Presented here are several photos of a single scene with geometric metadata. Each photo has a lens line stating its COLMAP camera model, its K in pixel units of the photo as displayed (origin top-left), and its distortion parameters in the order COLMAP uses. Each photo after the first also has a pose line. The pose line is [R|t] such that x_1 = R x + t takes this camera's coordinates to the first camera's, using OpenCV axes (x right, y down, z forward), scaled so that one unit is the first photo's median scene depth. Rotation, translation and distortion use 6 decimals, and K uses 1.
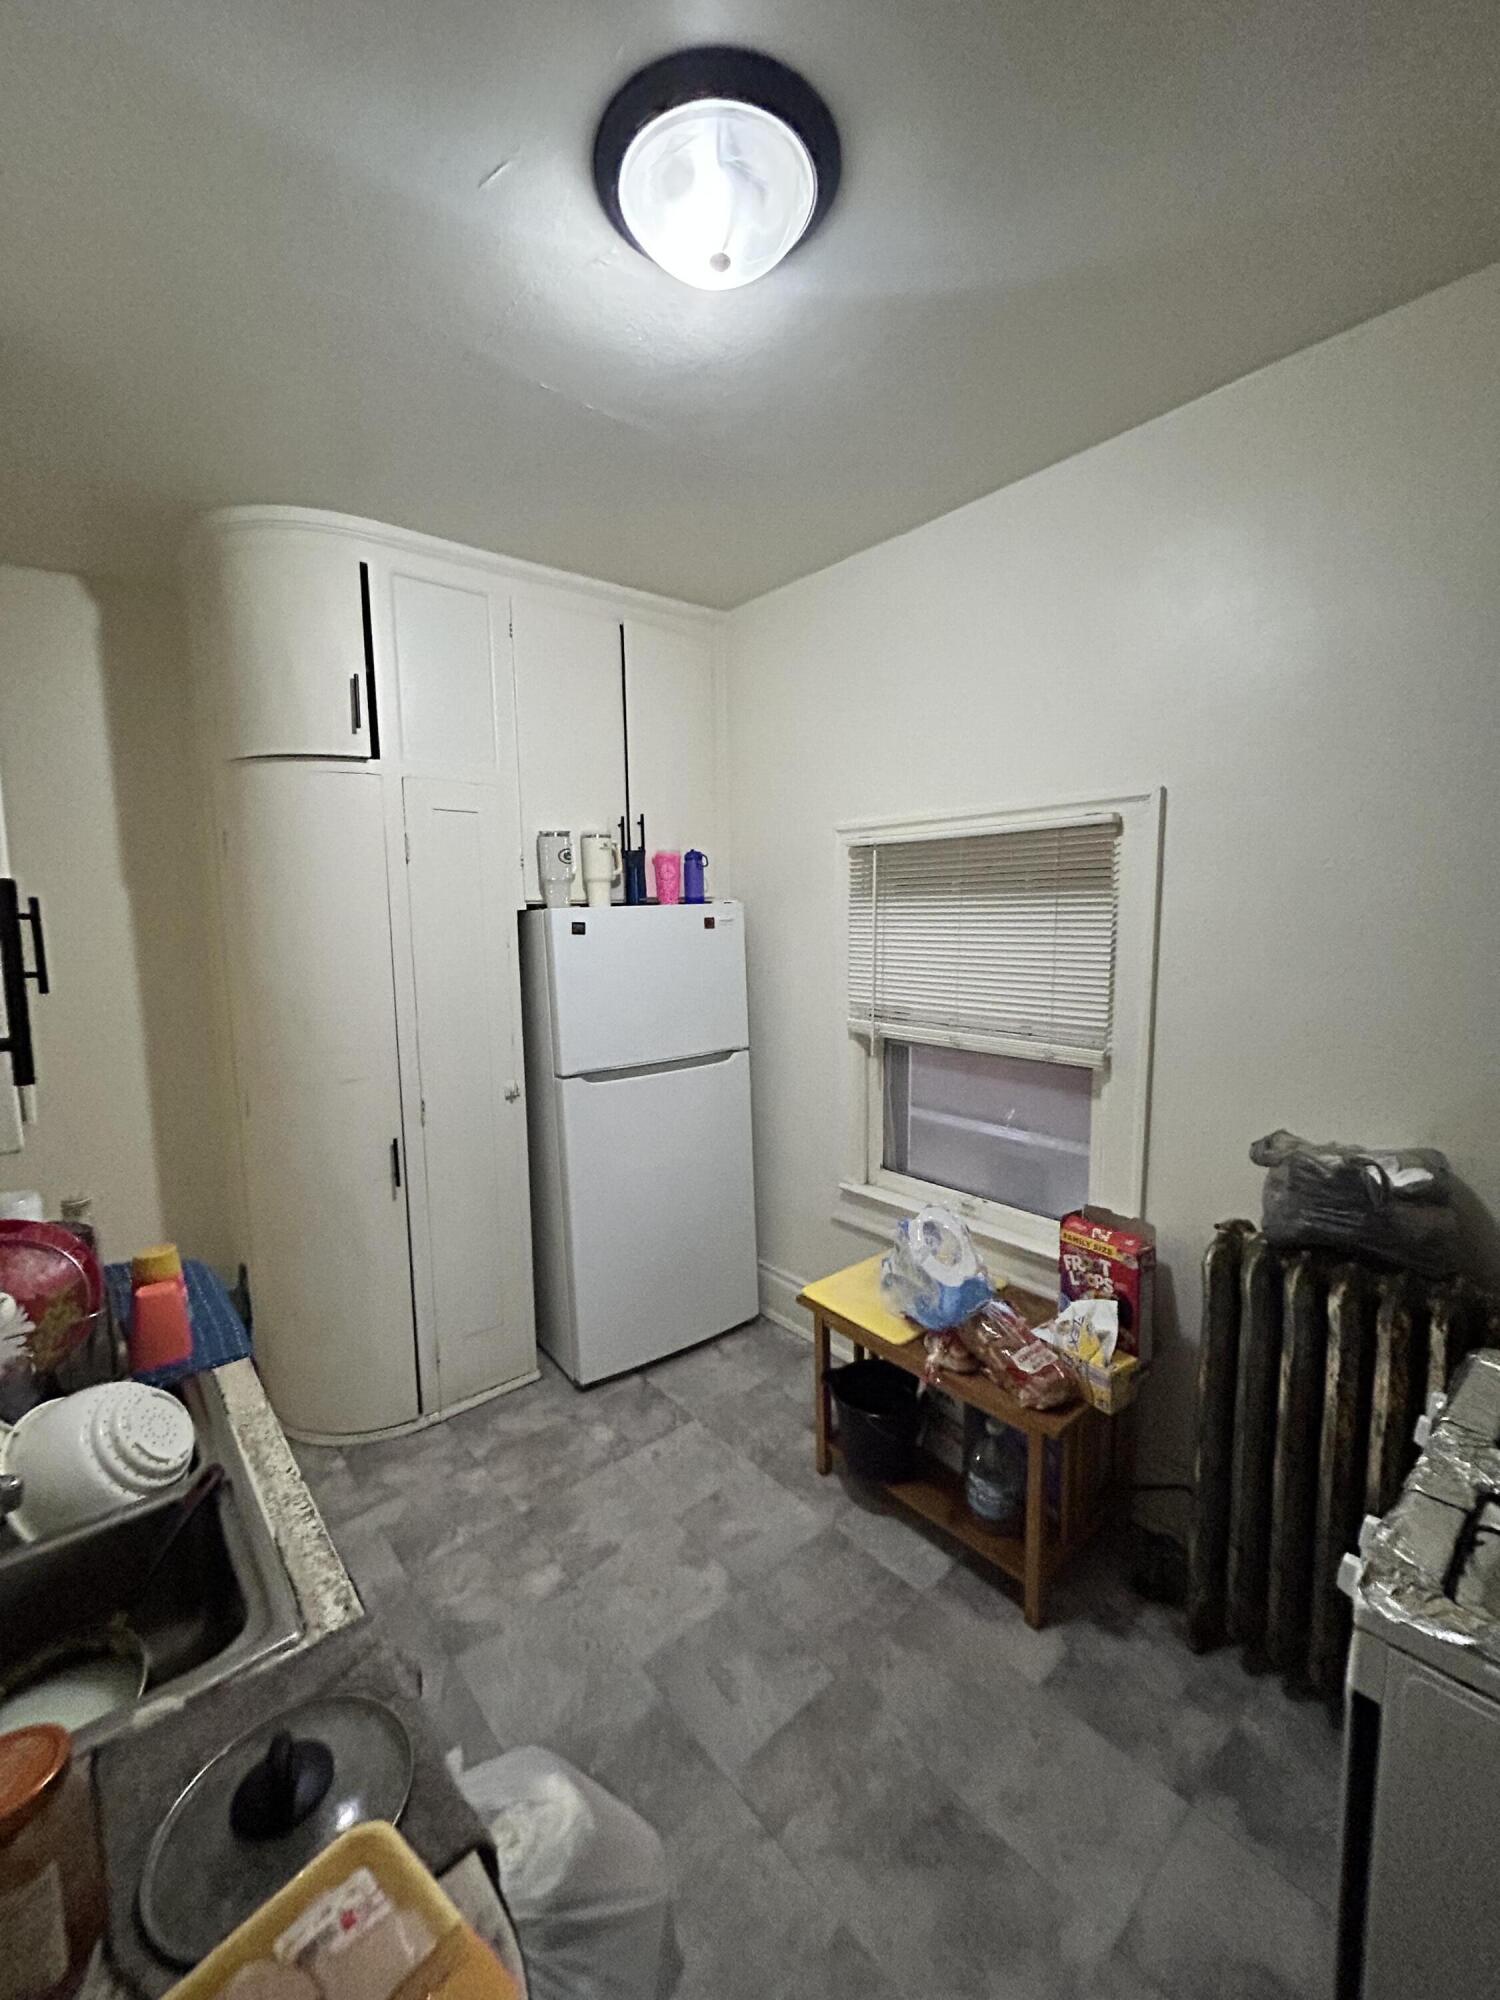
lens RADIAL K [[803.5, 0, 753.8], [0, 803.5, 1000.3], [0, 0, 1]] dist [0.002802, 0.000157]
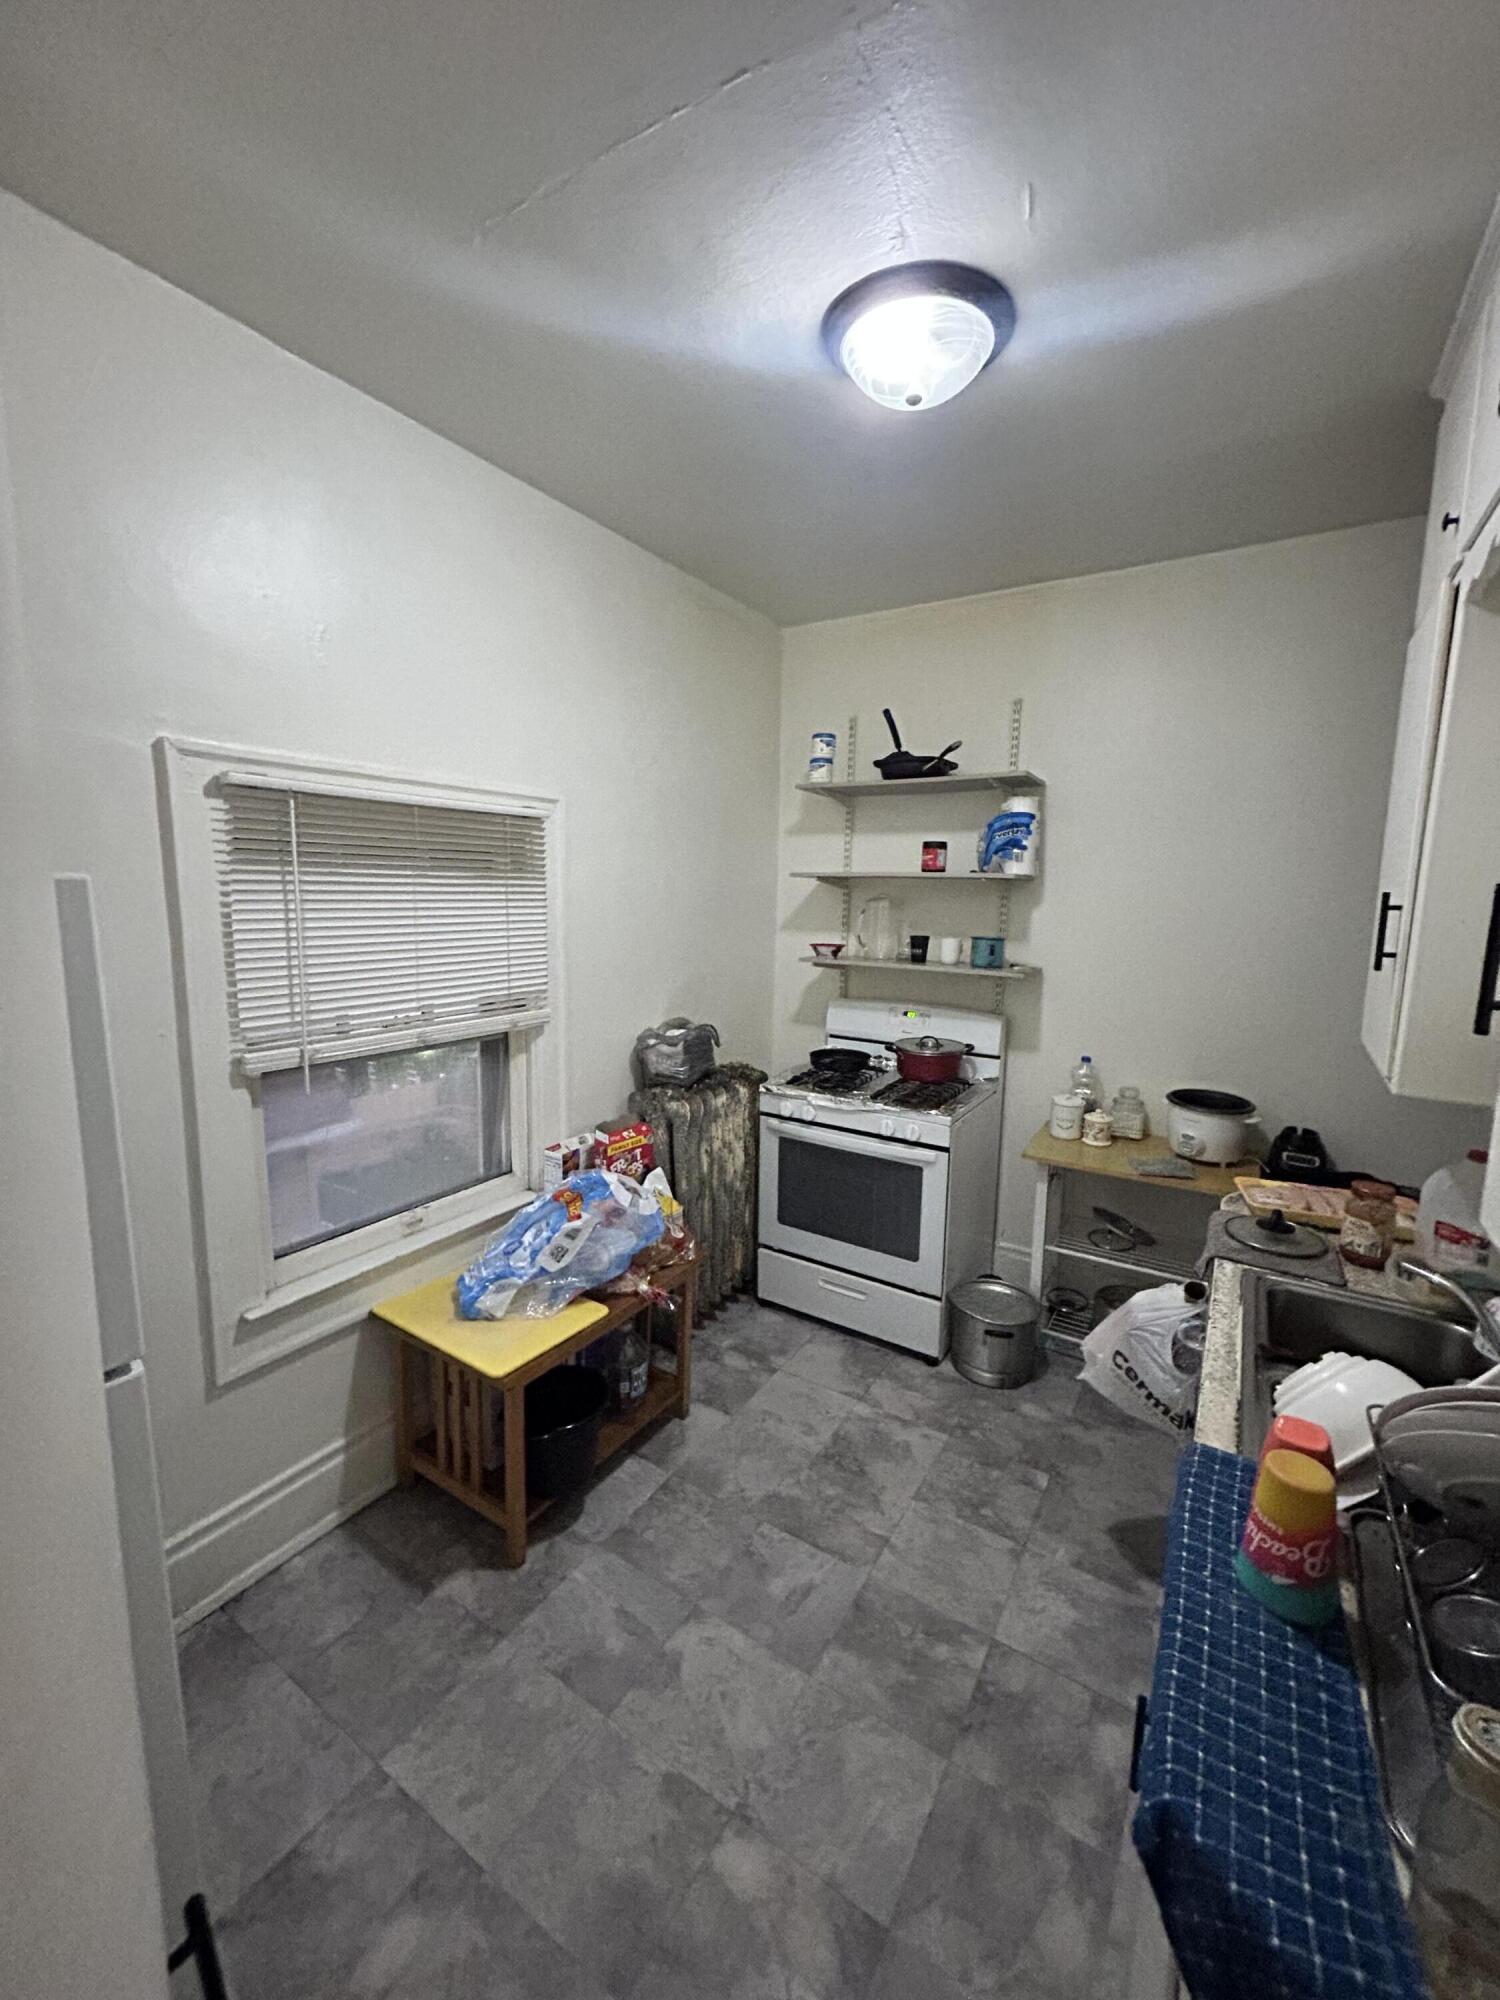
lens RADIAL K [[803.5, 0, 751.8], [0, 803.5, 997.7], [0, 0, 1]] dist [0.002802, 0.000157]
pose [[-0.293486, -0.124610, 0.947807, -0.800075], [0.088305, 0.983695, 0.156671, -0.115558], [-0.951876, 0.129677, -0.277697, 1.049389]]
